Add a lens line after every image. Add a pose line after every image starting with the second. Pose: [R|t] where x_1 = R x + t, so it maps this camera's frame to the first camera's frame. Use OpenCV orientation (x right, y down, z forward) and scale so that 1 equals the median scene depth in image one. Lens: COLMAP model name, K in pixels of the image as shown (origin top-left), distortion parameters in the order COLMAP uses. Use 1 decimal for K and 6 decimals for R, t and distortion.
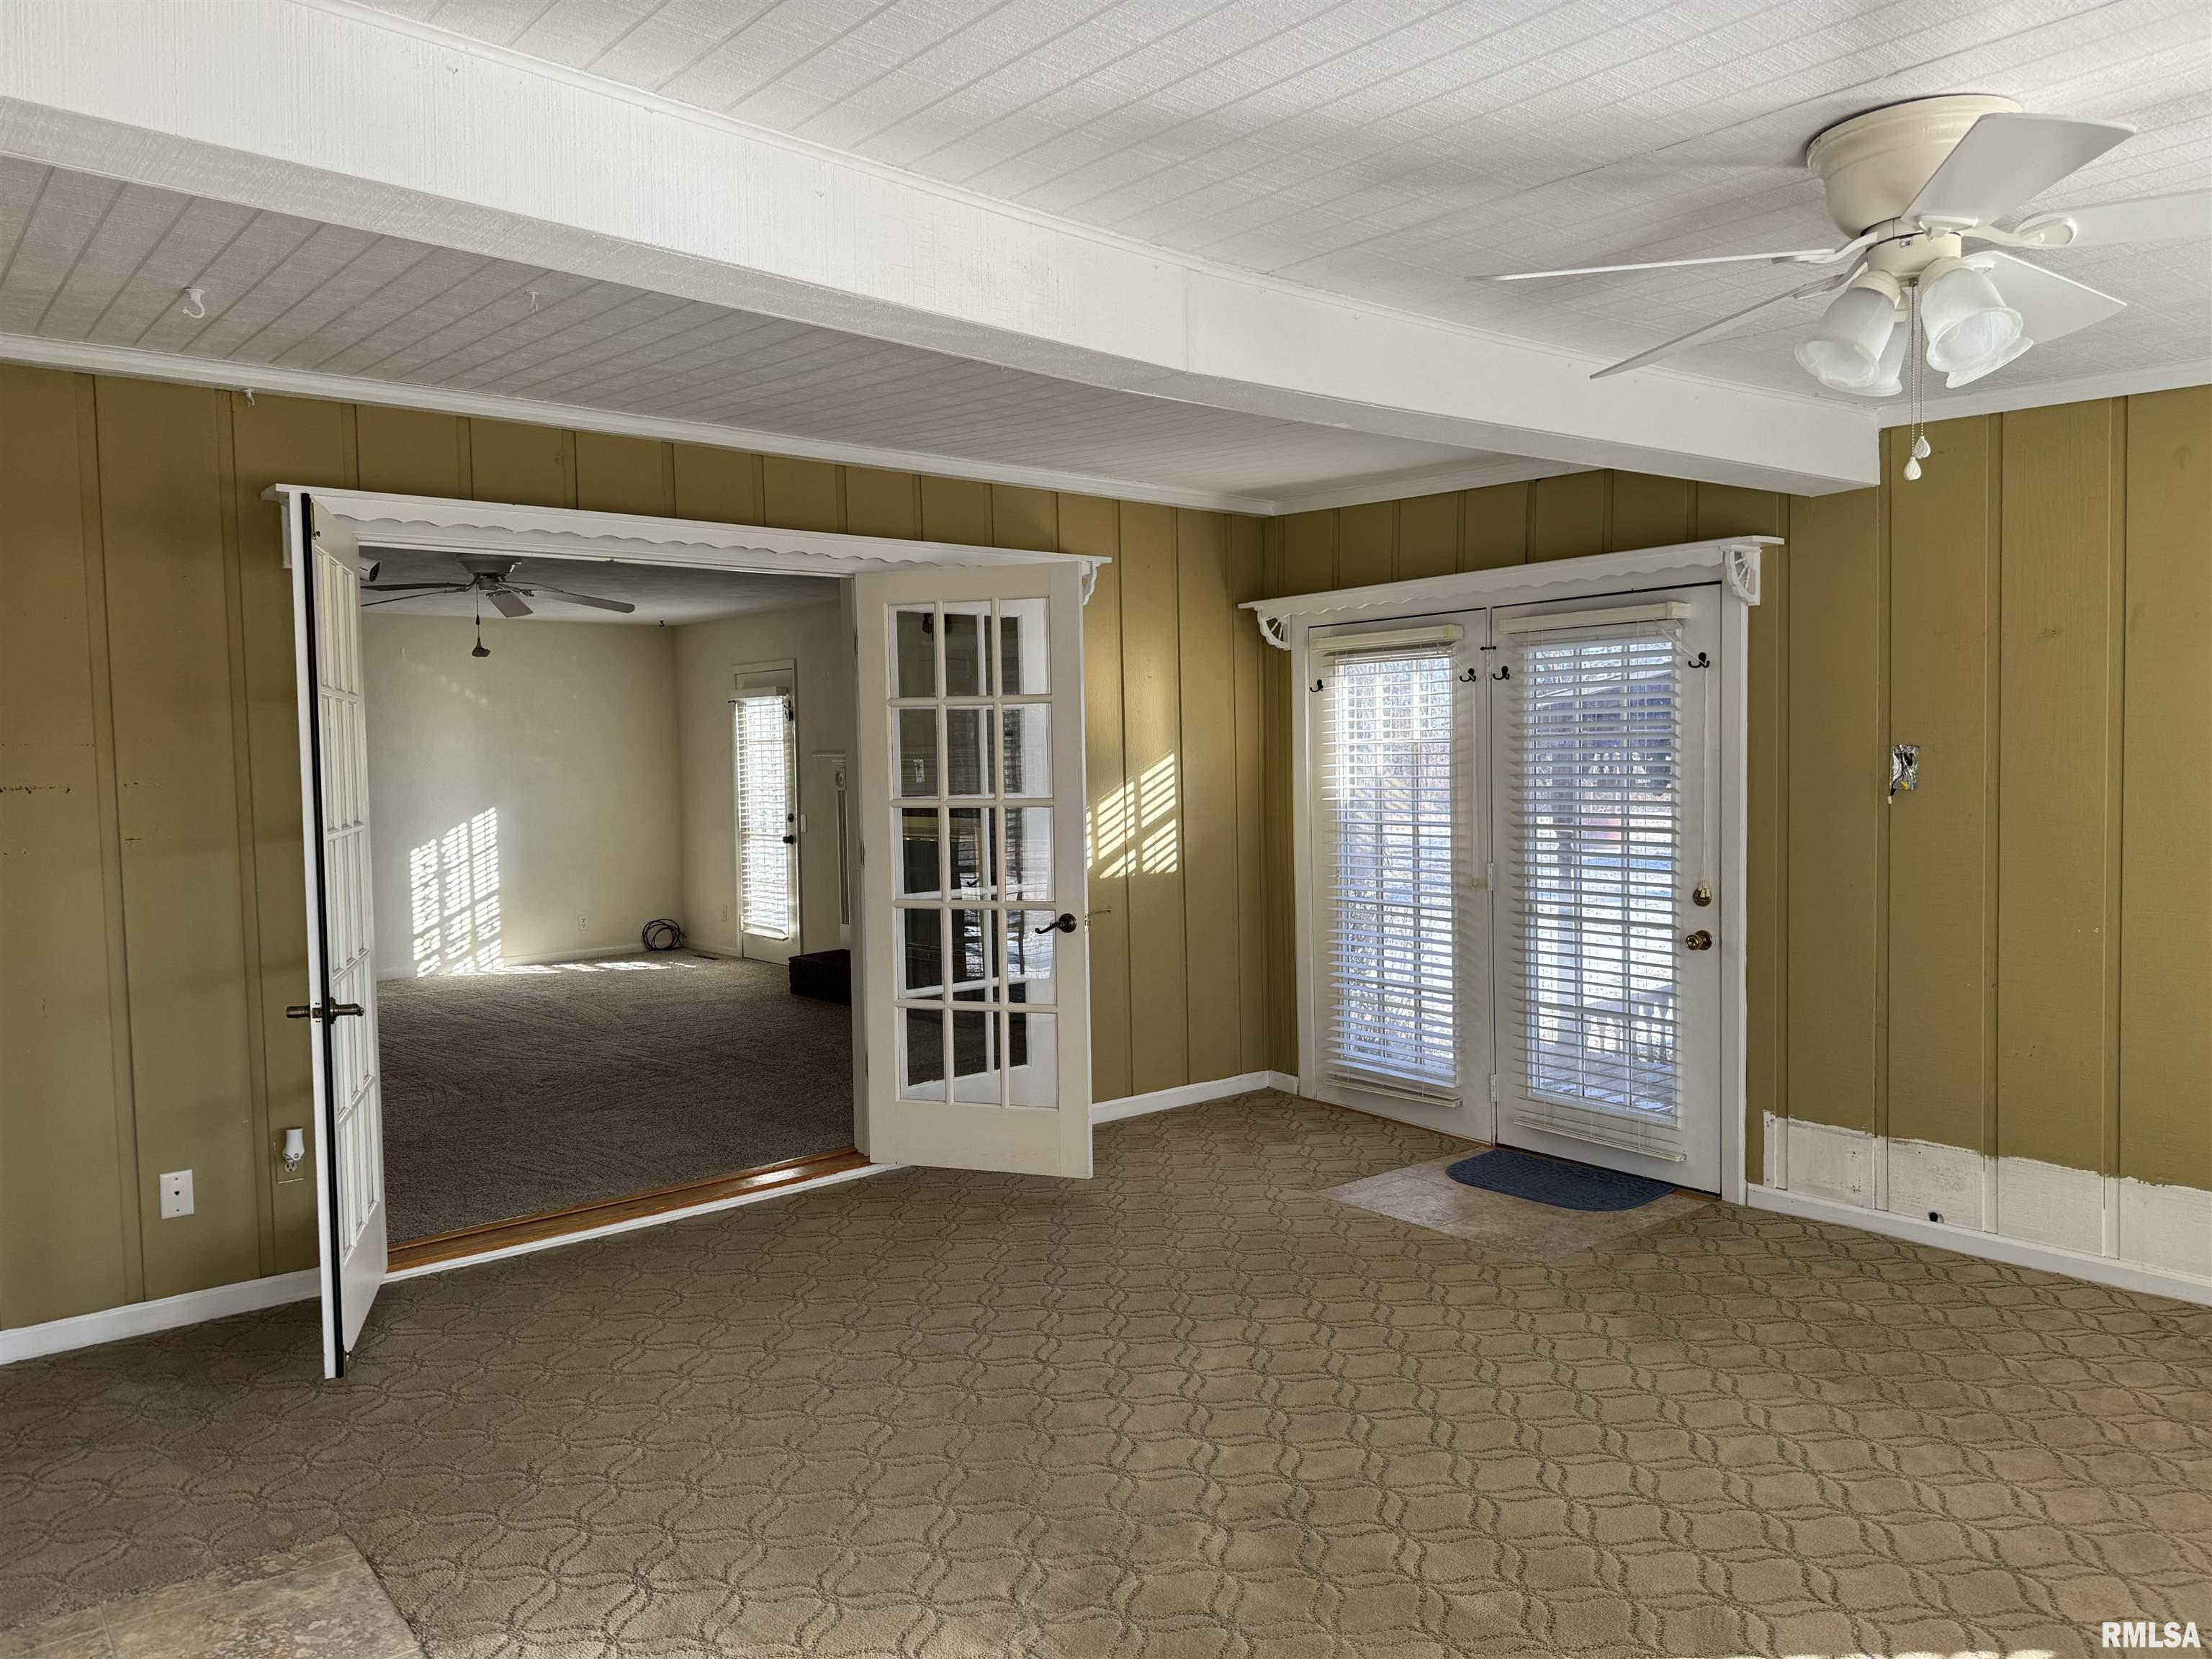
lens RADIAL K [[1564.5, 0, 1116.4], [0, 1564.5, 823.1], [0, 0, 1]] dist [0.000145, -0.007347]
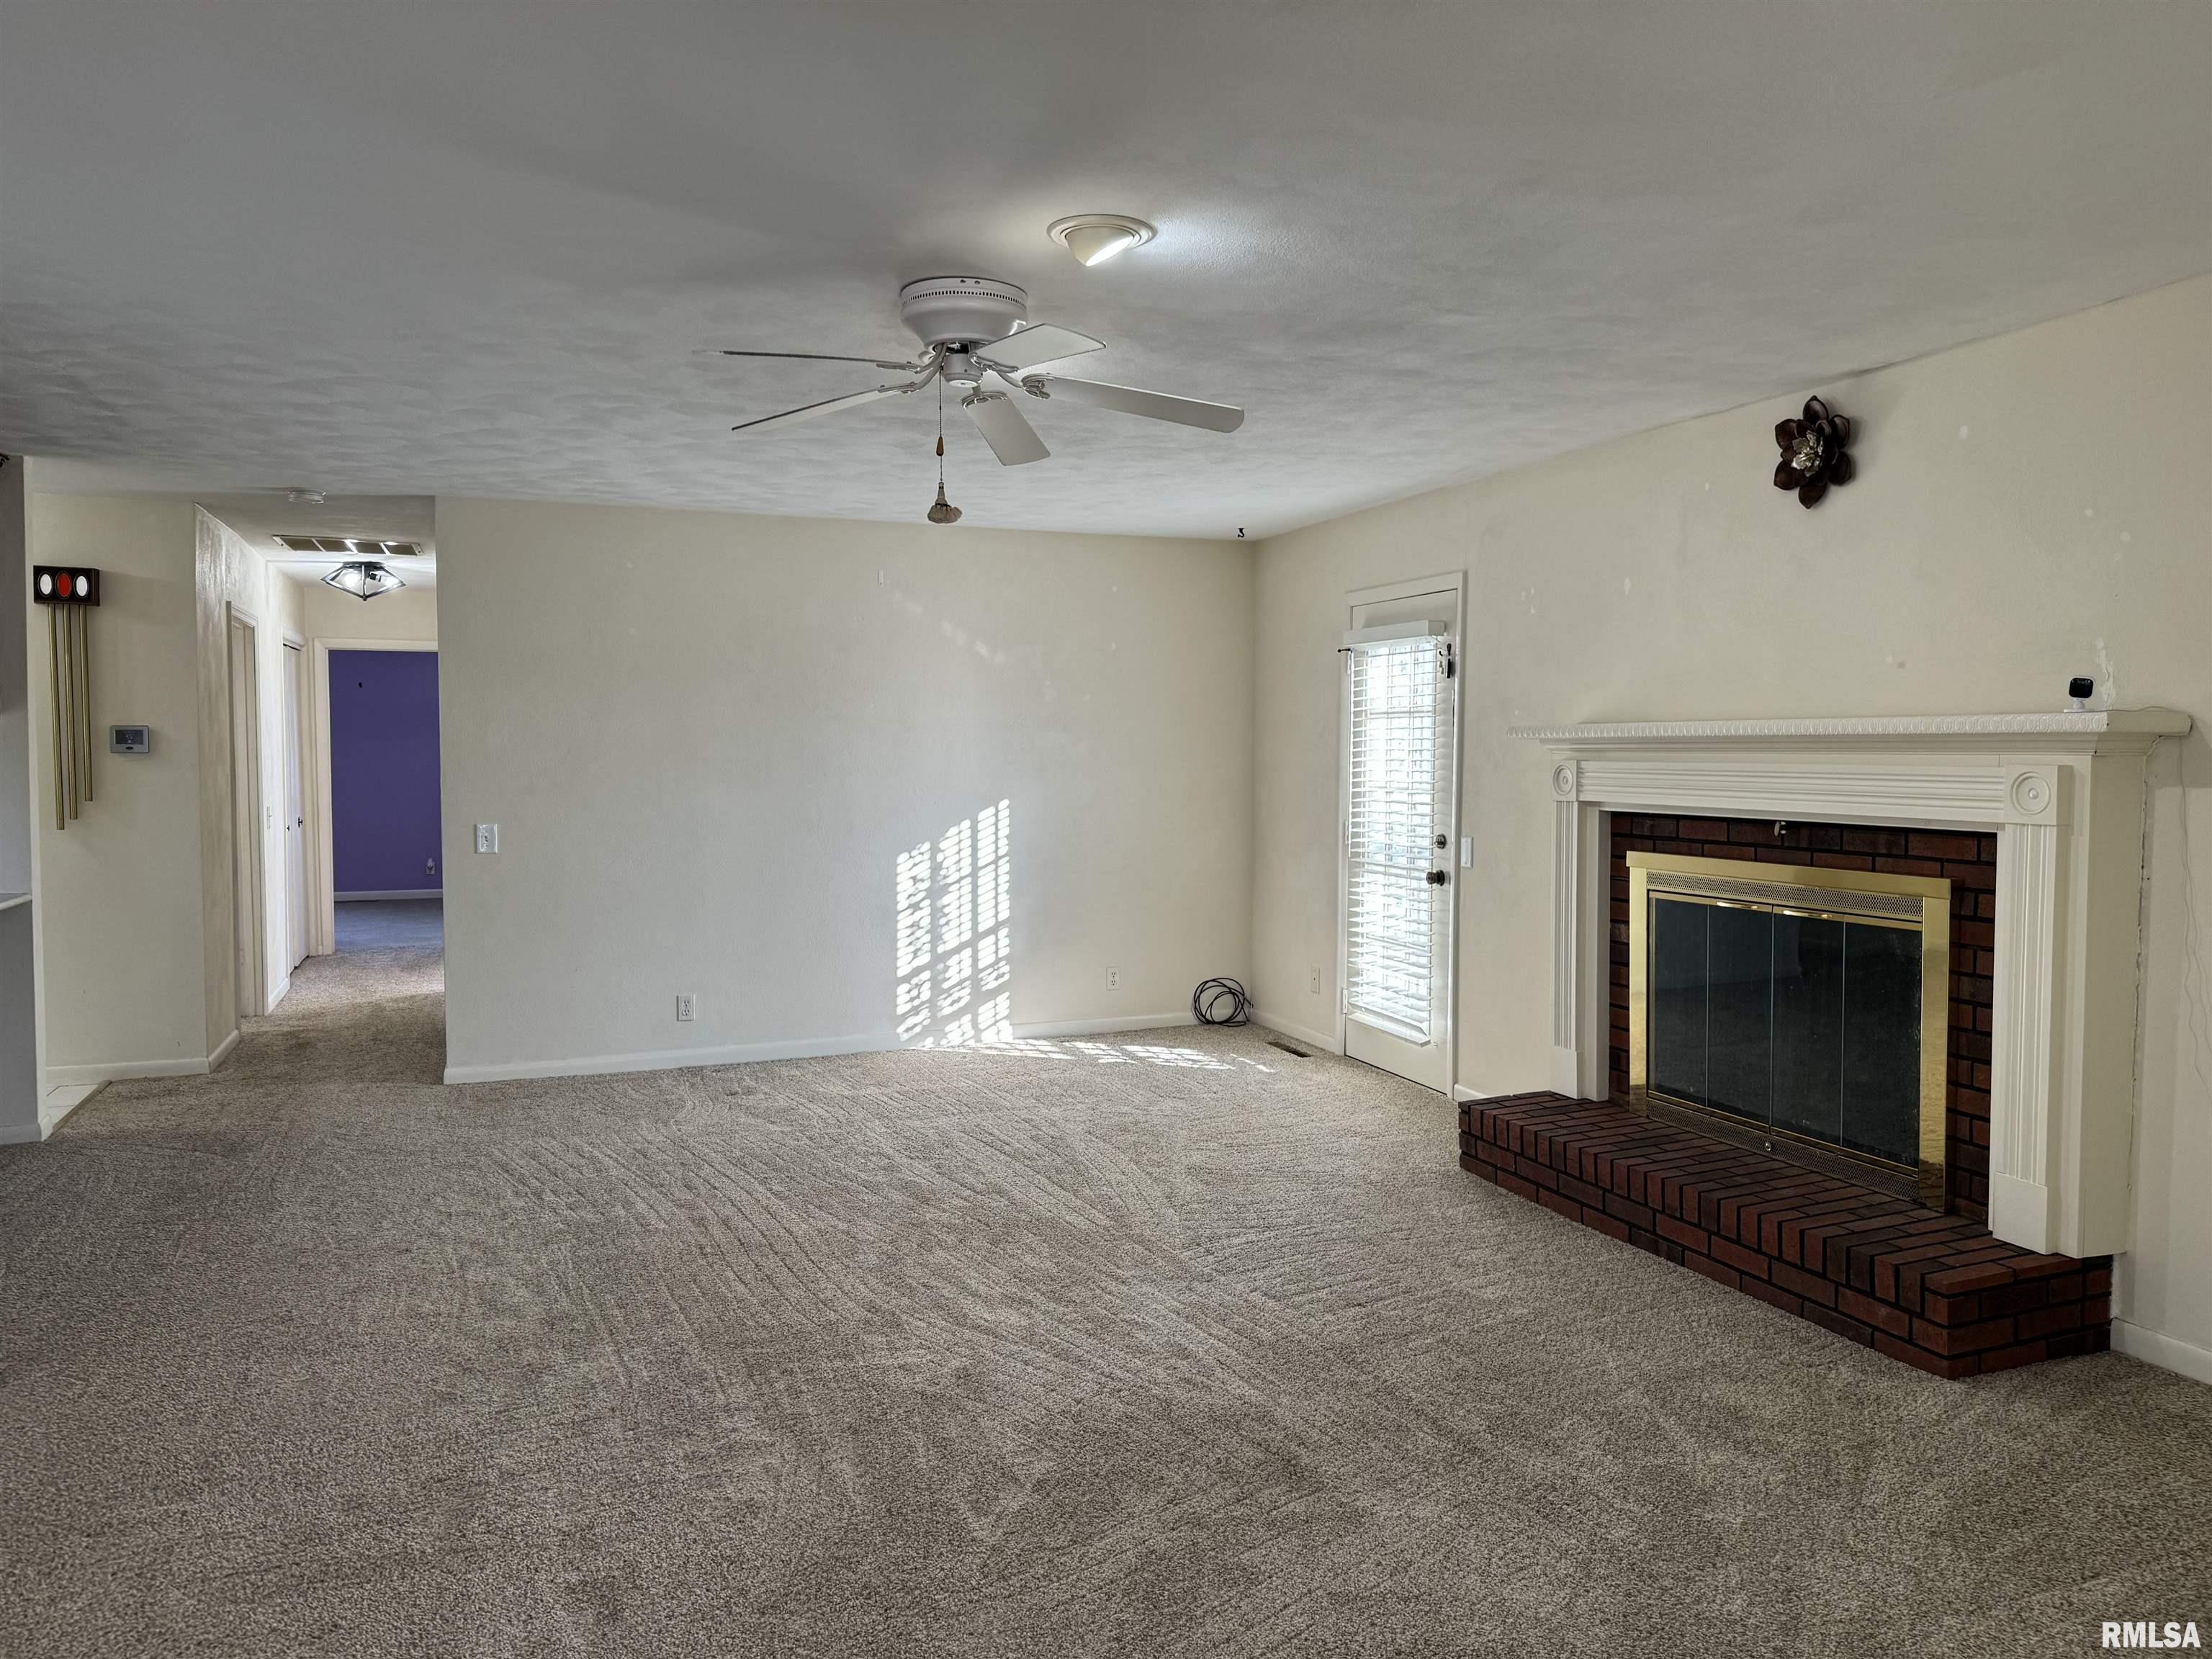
lens RADIAL K [[1564.5, 0, 1108.6], [0, 1564.5, 827.1], [0, 0, 1]] dist [0.000145, -0.007347]
pose [[0.938370, 0.040074, -0.343302, -0.115200], [-0.040422, 0.999164, 0.006144, -0.006846], [0.343261, 0.008111, 0.939205, 0.372584]]
